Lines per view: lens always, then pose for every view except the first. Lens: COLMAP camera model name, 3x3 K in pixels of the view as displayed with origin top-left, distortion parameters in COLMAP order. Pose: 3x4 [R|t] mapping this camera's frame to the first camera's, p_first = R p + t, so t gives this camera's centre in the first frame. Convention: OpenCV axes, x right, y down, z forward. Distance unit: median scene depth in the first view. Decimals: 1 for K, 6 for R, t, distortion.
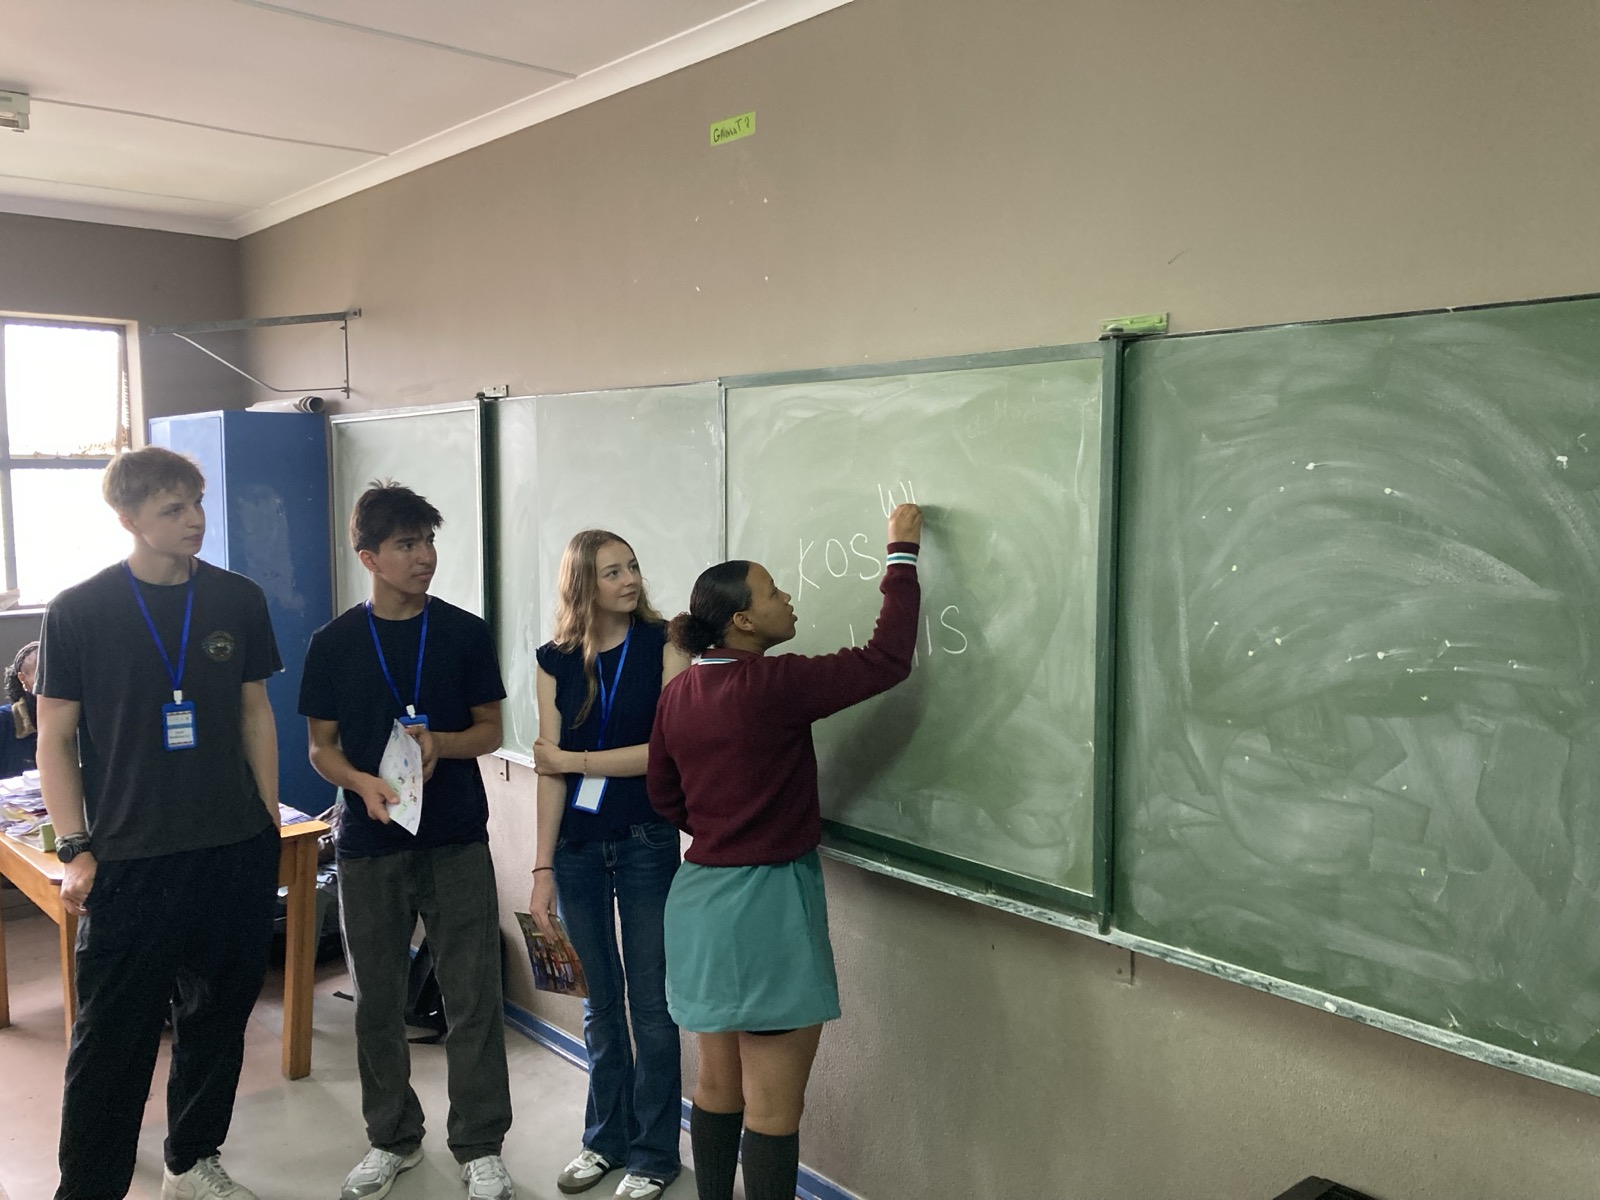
lens RADIAL K [[1307.8, 0, 800.0], [0, 1307.8, 600.0], [0, 0, 1]] dist [0.046982, -0.099995]
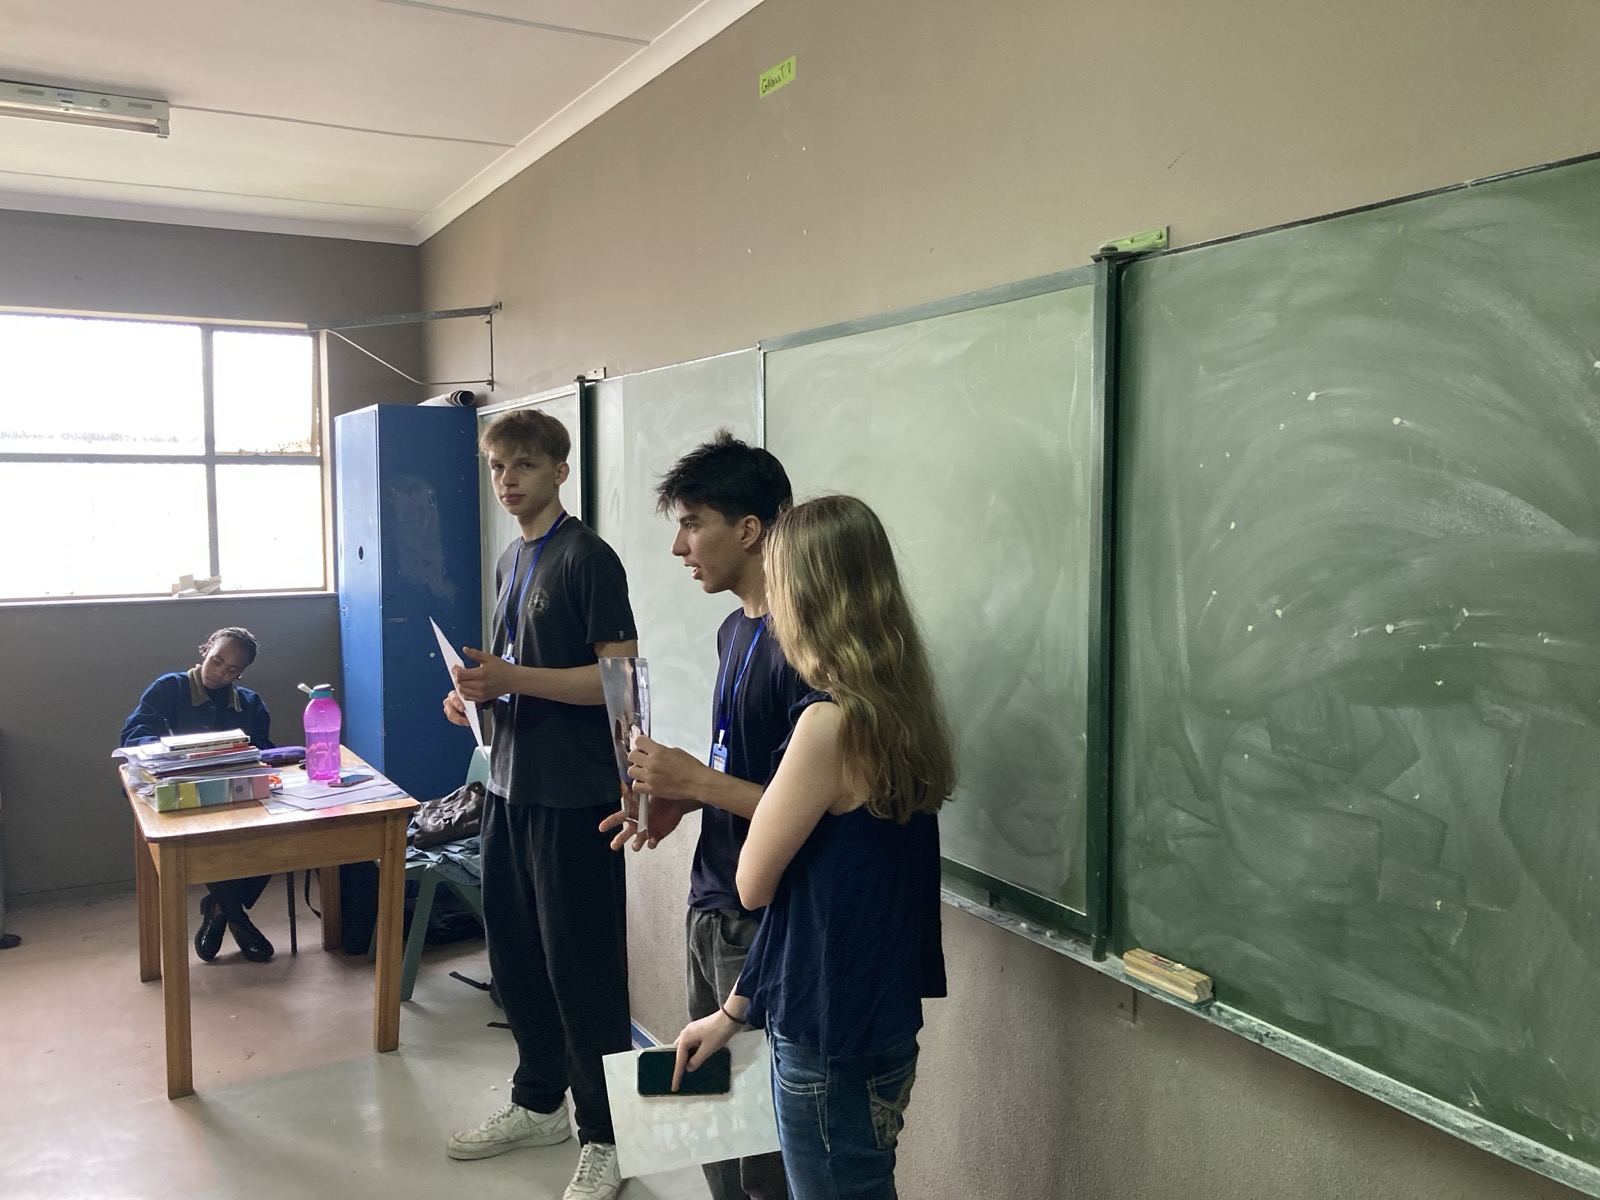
lens RADIAL K [[1307.8, 0, 800.0], [0, 1307.8, 600.0], [0, 0, 1]] dist [0.046982, -0.099995]
pose [[0.971730, 0.016116, -0.235543, 0.261727], [-0.020568, 0.999653, -0.016454, 0.041920], [0.235196, 0.020834, 0.971725, 0.133030]]
